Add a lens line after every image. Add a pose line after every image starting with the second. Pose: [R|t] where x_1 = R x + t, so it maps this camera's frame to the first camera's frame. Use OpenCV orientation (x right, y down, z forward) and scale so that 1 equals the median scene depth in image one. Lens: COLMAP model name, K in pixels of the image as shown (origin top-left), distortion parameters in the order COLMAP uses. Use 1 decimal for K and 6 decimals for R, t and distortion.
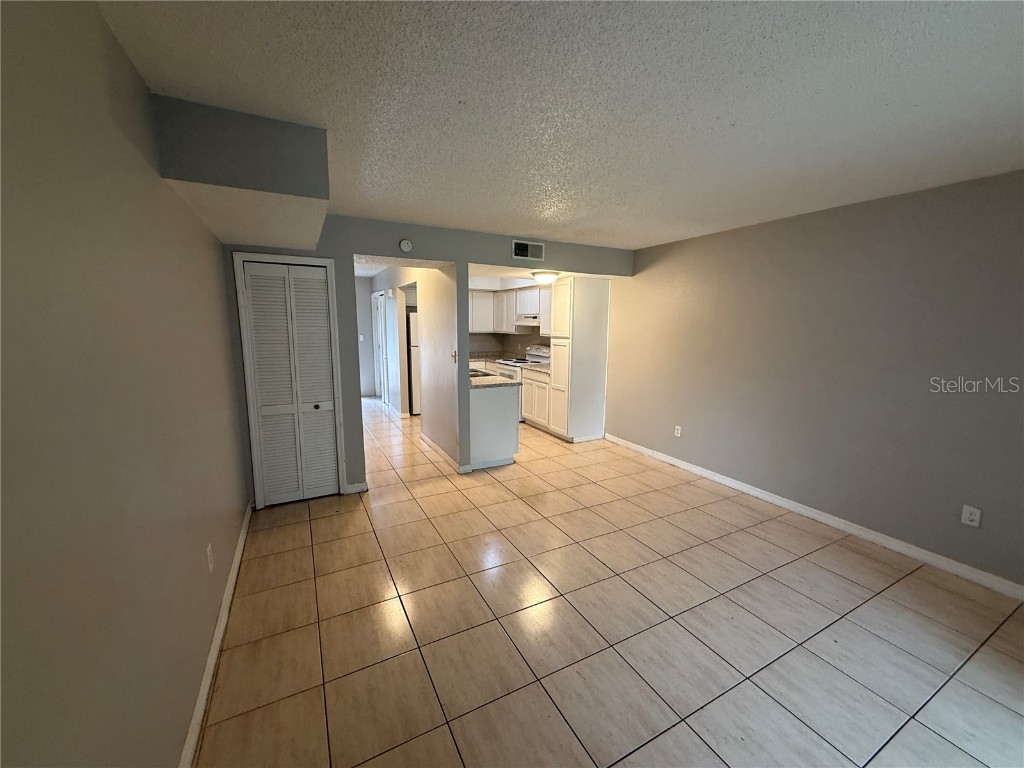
lens RADIAL K [[408.7, 0, 512.0], [0, 408.7, 384.0], [0, 0, 1]] dist [-0.001068, -0.000093]
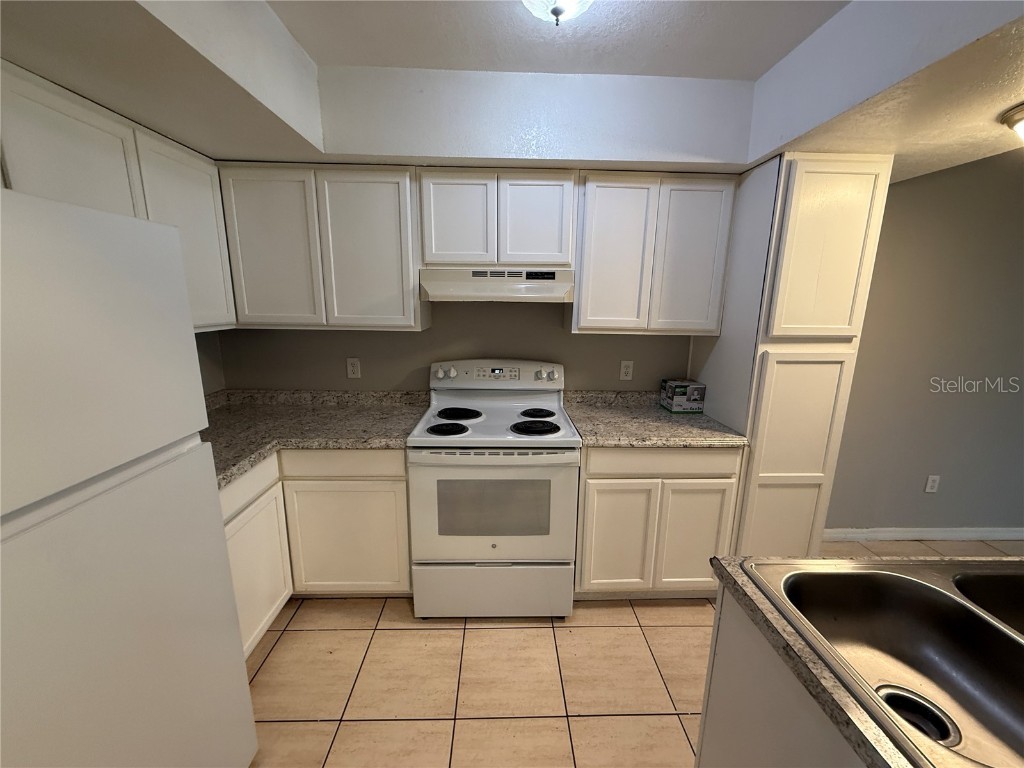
lens RADIAL K [[408.7, 0, 512.0], [0, 408.7, 384.0], [0, 0, 1]] dist [-0.001068, -0.000093]
pose [[0.441198, -0.188462, 0.877398, -0.237543], [0.124070, 0.981121, 0.148353, -0.127788], [-0.888792, 0.043405, 0.456251, 0.864659]]
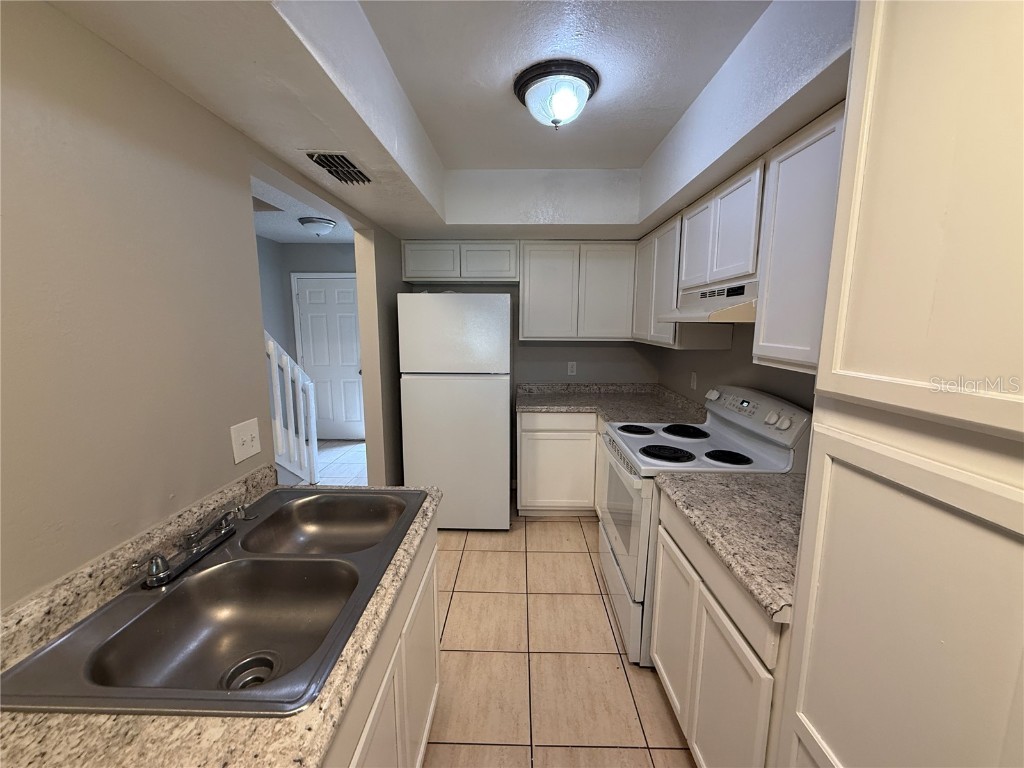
lens RADIAL K [[408.7, 0, 512.0], [0, 408.7, 384.0], [0, 0, 1]] dist [-0.001068, -0.000093]
pose [[0.874159, 0.066016, -0.481131, 0.059249], [-0.067164, 0.997631, 0.014857, -0.095711], [0.480972, 0.019328, 0.876523, 0.690617]]
